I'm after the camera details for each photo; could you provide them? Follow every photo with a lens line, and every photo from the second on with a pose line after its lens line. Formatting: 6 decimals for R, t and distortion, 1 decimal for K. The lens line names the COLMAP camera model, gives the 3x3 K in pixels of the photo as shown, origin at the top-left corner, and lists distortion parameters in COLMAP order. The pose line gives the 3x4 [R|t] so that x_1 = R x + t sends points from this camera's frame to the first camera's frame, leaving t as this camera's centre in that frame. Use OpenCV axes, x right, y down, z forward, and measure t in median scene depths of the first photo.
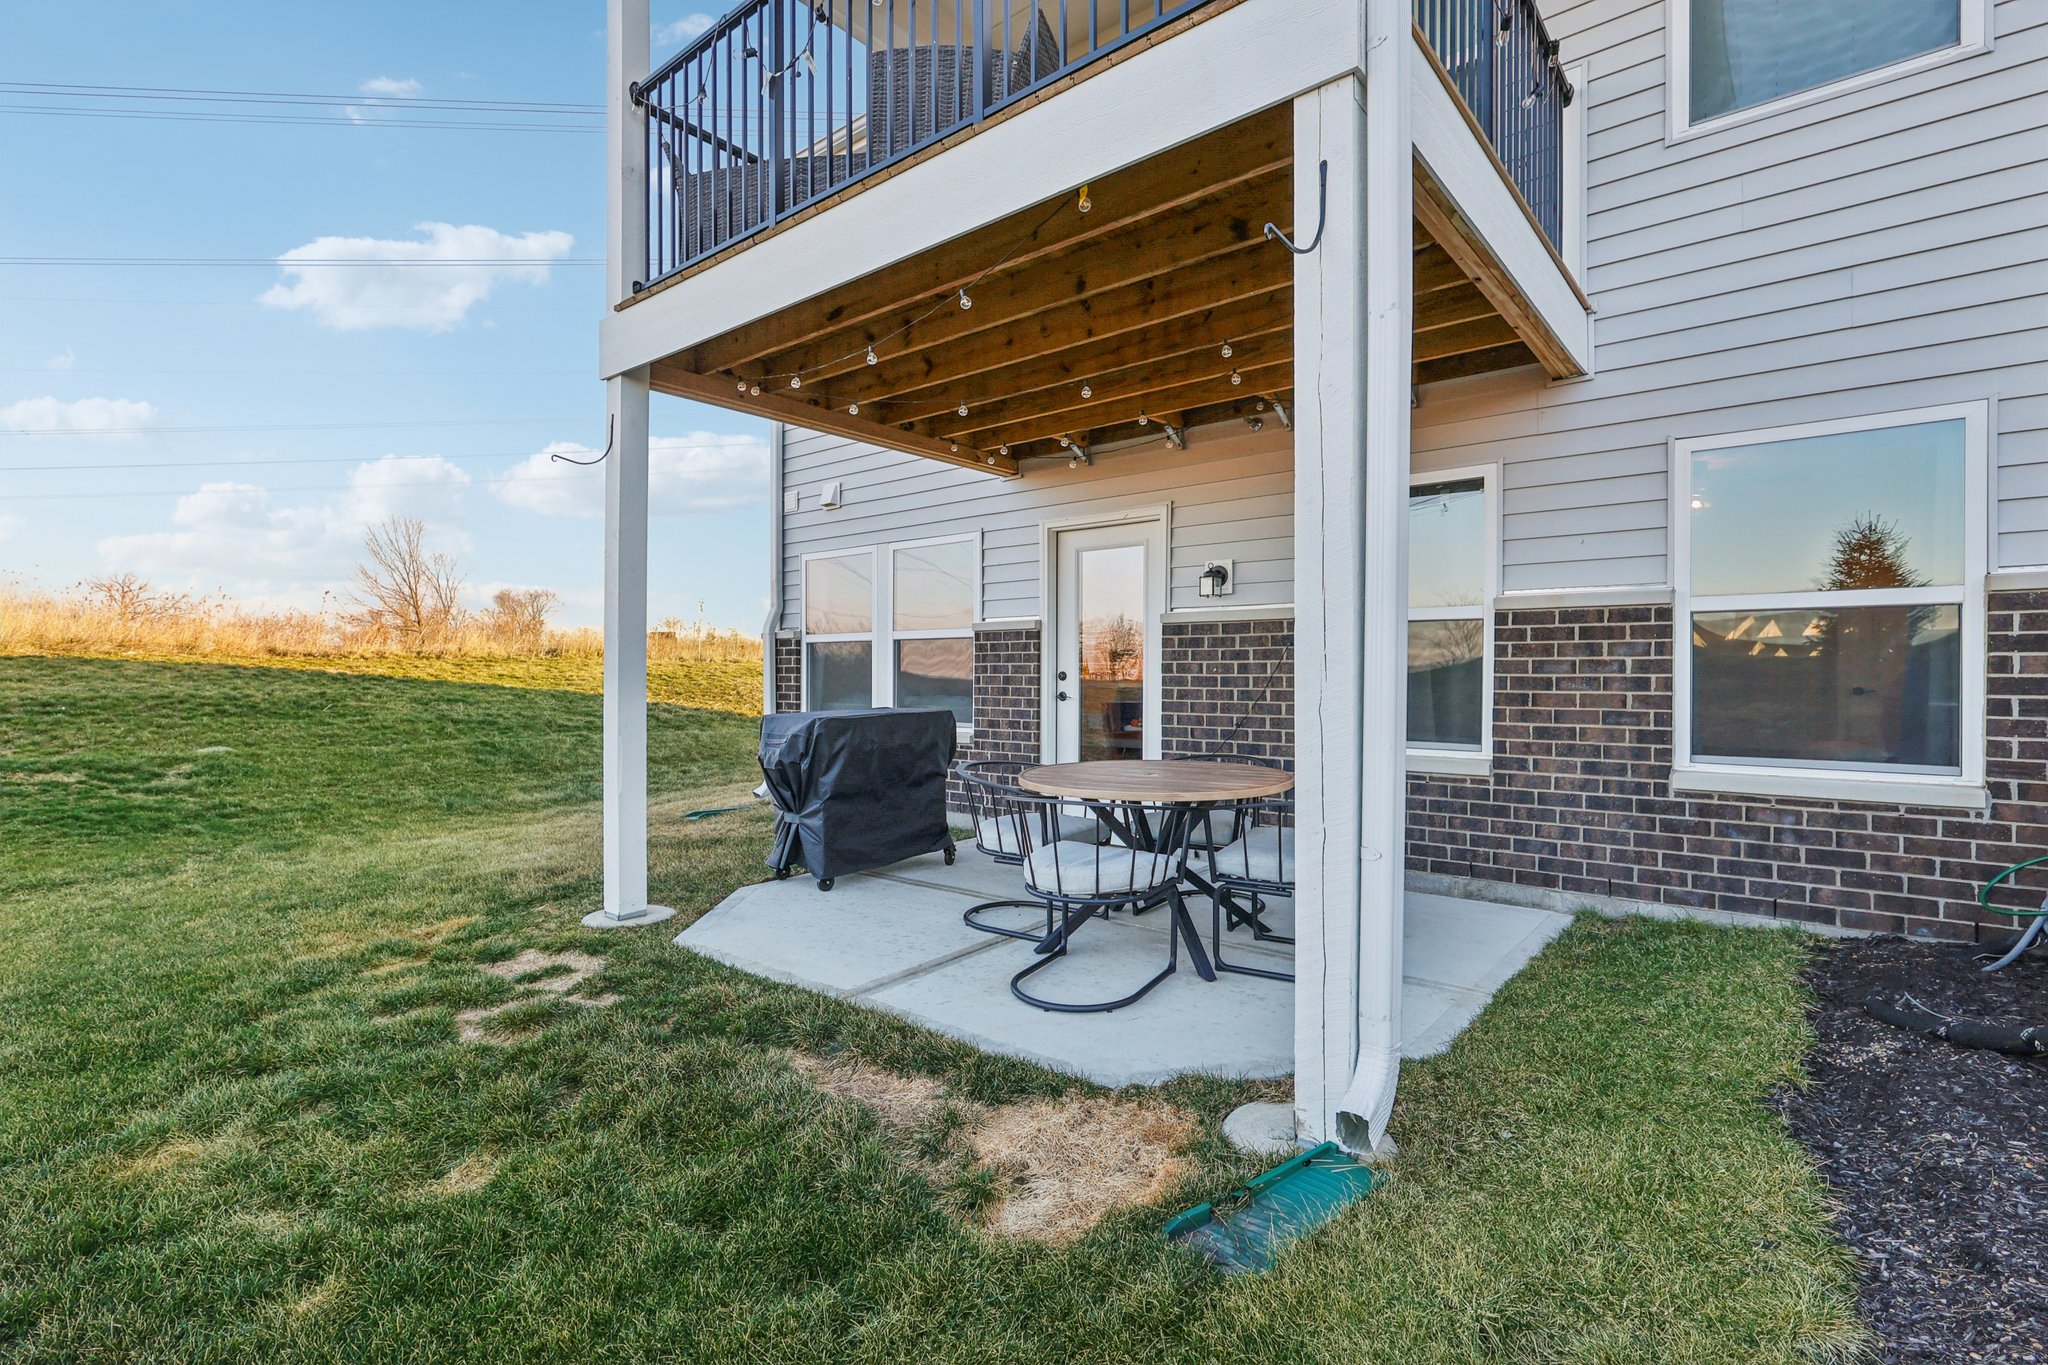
lens RADIAL K [[950.8, 0, 1022.4], [0, 950.8, 679.4], [0, 0, 1]] dist [0.001694, -0.001565]
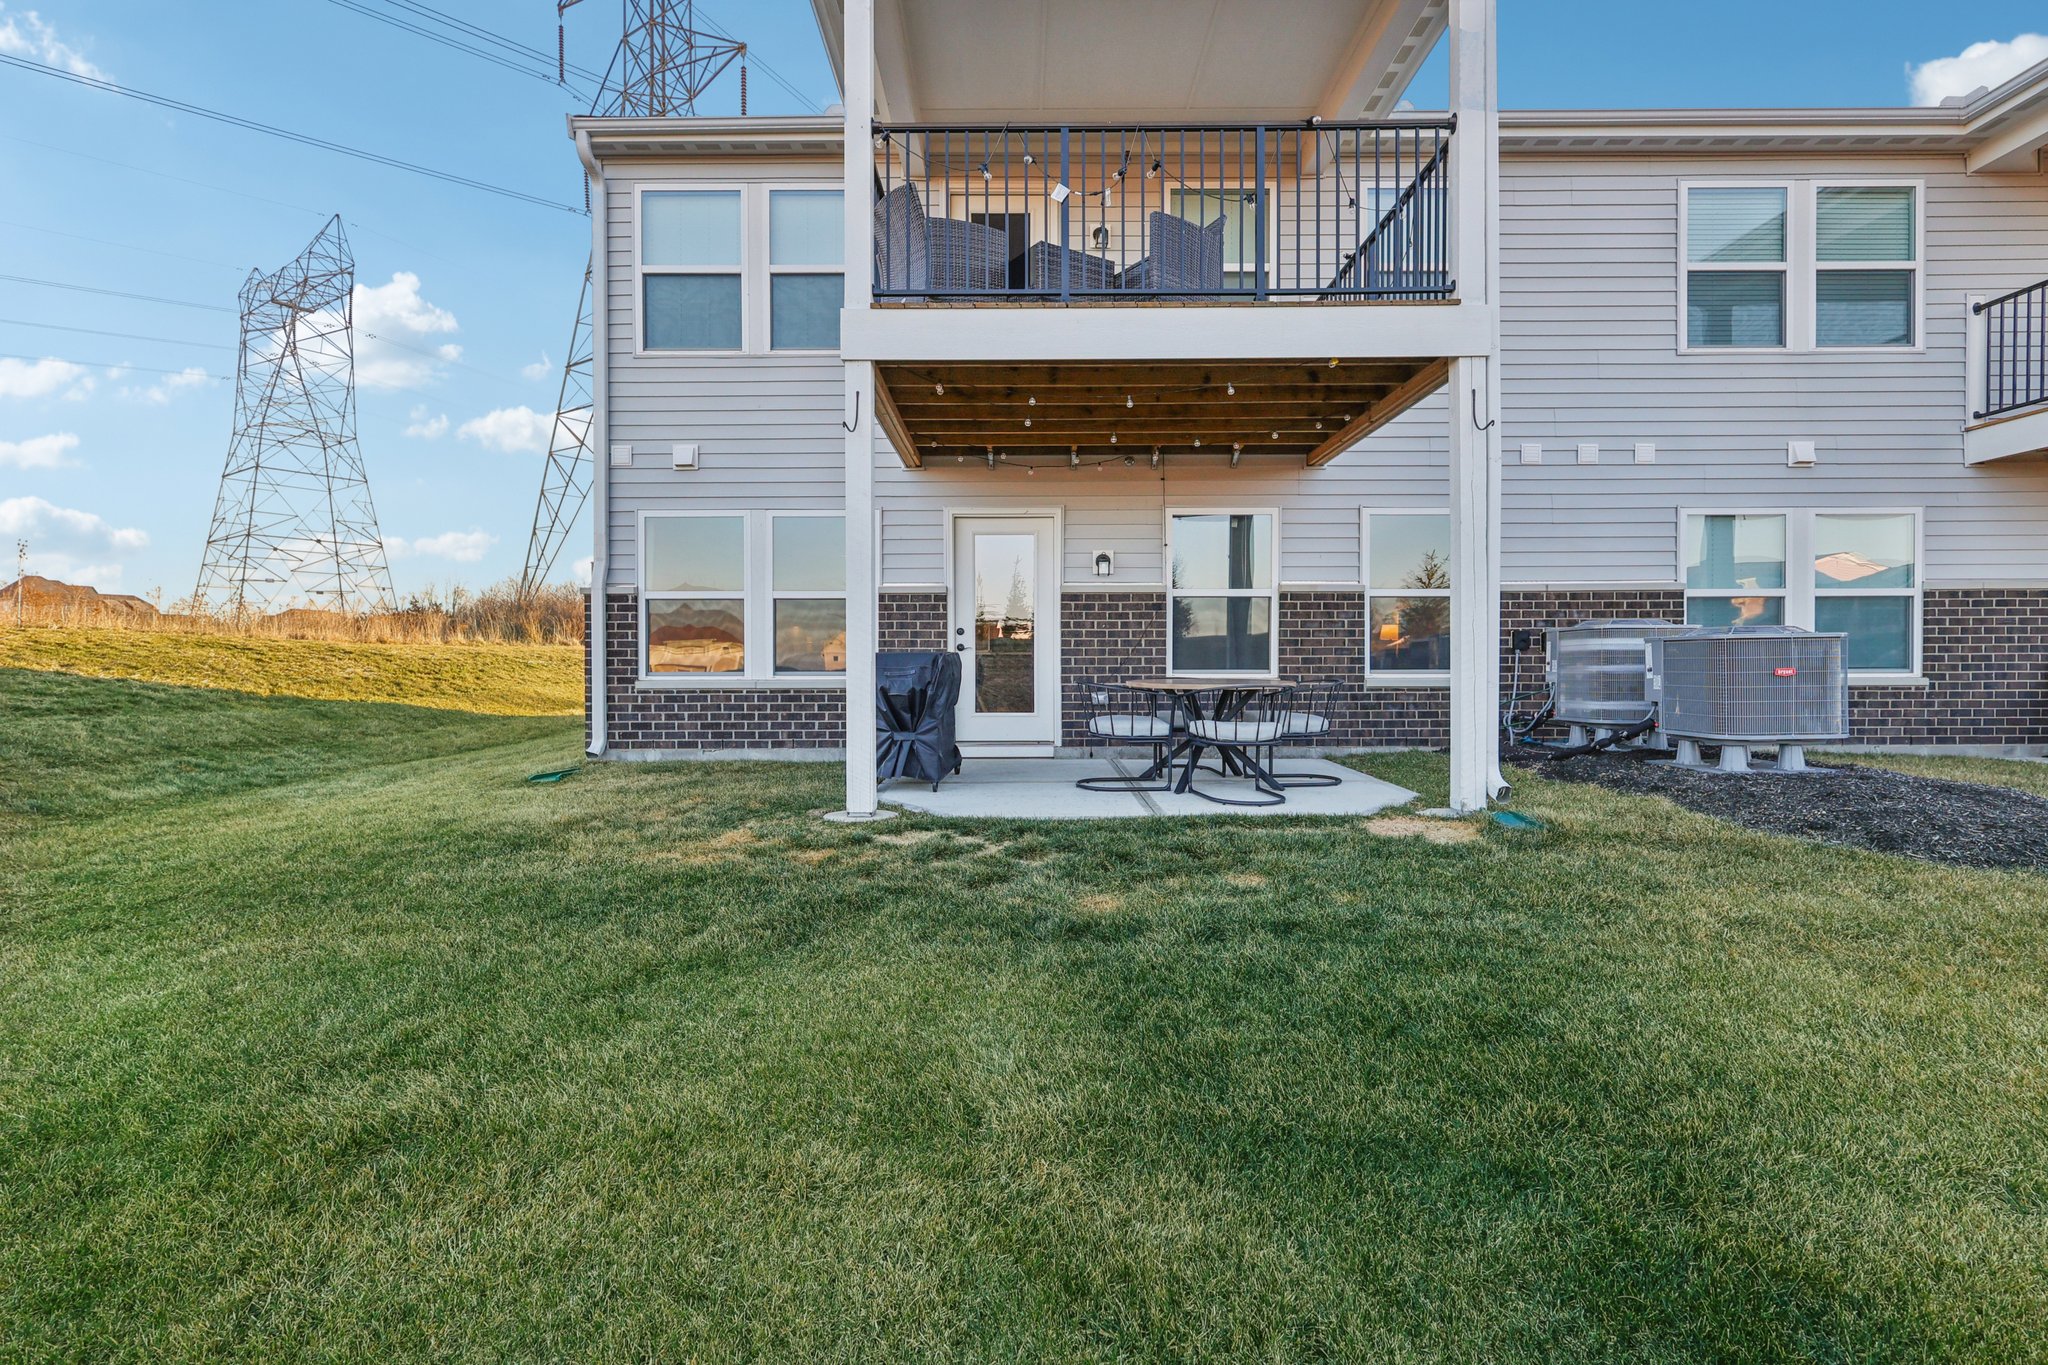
lens RADIAL K [[950.8, 0, 1021.4], [0, 950.8, 673.7], [0, 0, 1]] dist [0.001694, -0.001565]
pose [[0.768552, -0.009451, 0.639718, -0.848281], [0.006317, 0.999954, 0.007183, 0.053195], [-0.639757, -0.001479, 0.768576, -0.035620]]
